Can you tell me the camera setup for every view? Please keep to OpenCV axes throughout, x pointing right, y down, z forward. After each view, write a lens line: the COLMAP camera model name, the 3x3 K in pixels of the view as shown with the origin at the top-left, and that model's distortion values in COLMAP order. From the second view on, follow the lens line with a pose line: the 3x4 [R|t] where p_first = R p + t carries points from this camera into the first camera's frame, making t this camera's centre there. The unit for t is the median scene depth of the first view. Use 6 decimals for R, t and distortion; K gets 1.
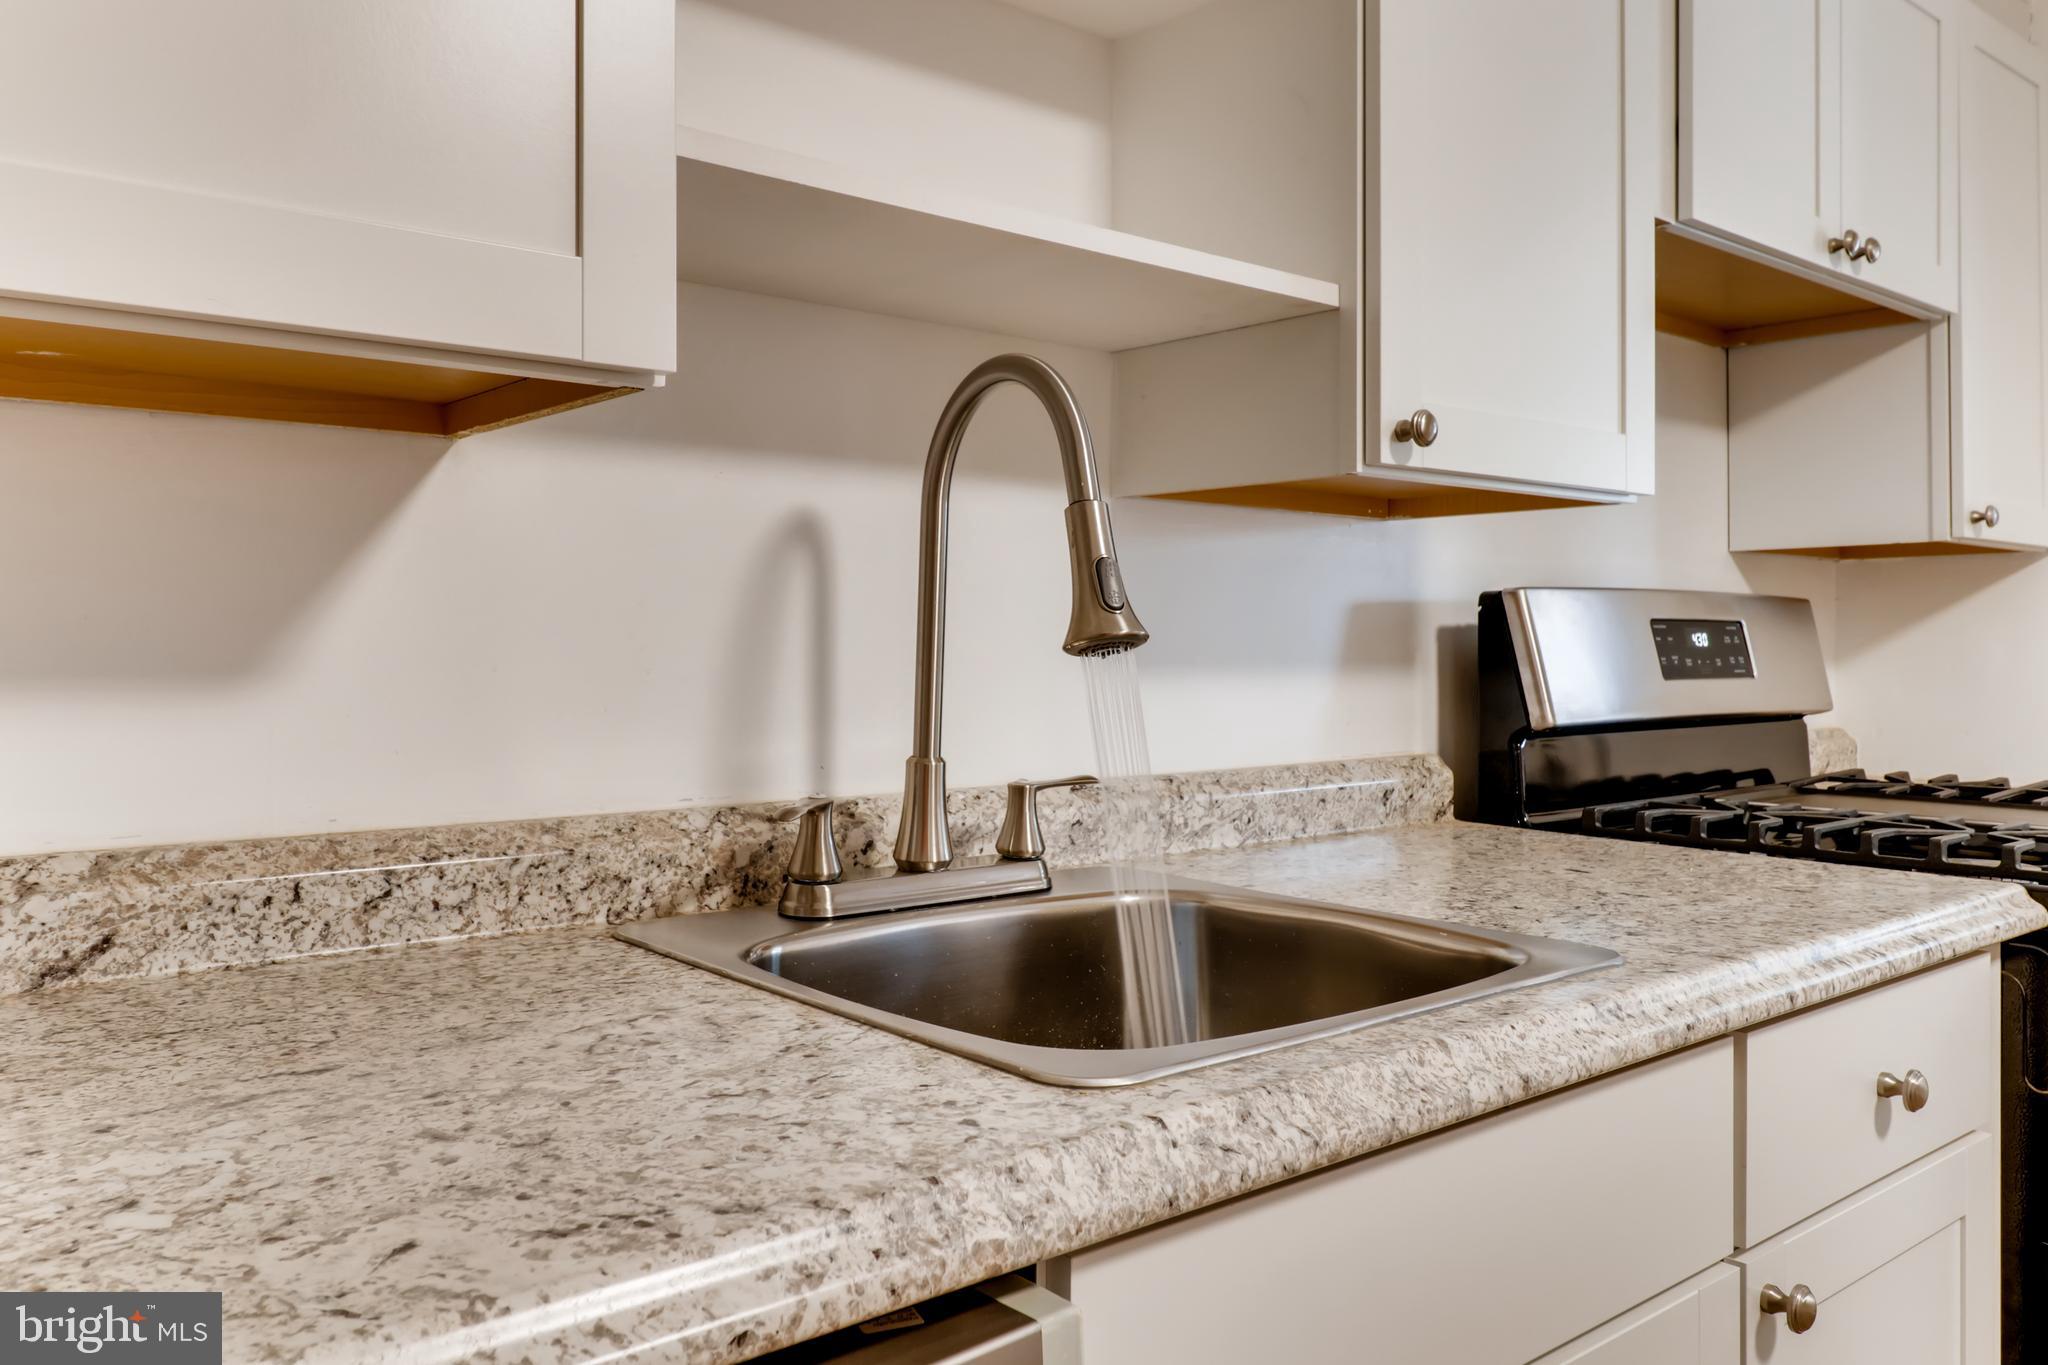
lens RADIAL K [[1538.7, 0, 1026.5], [0, 1538.7, 638.5], [0, 0, 1]] dist [0.004095, 0.000427]
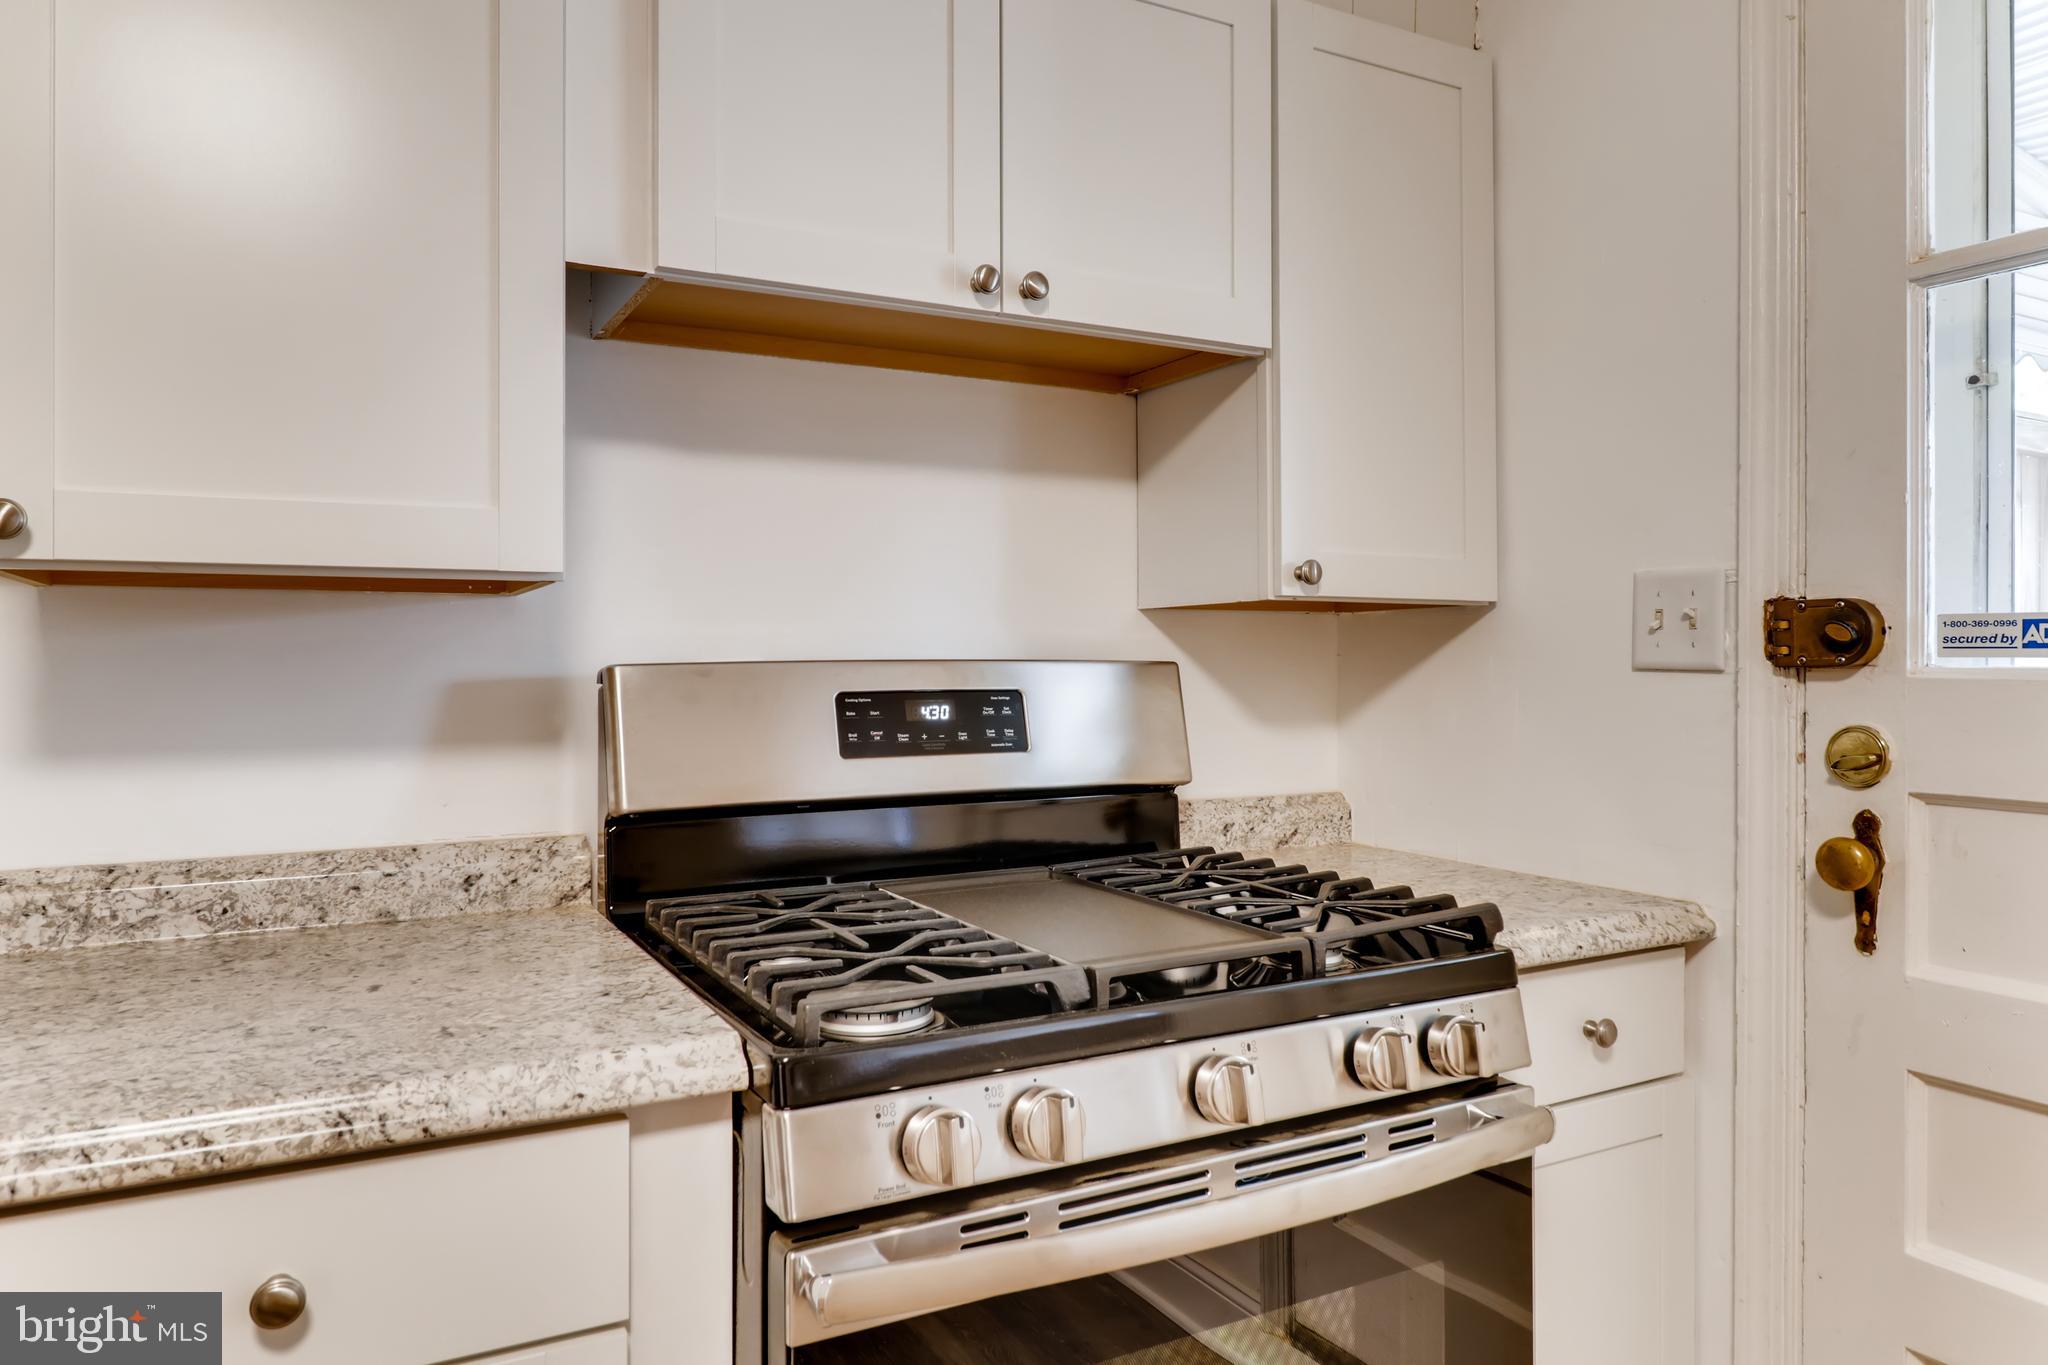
lens RADIAL K [[1337.3, 0, 1025.0], [0, 1337.3, 655.3], [0, 0, 1]] dist [-0.004025, 0.000584]
pose [[0.979556, -0.005188, -0.201106, 0.810665], [0.005198, 0.999986, -0.000474, -0.041240], [0.201106, -0.000581, 0.979569, 0.268159]]
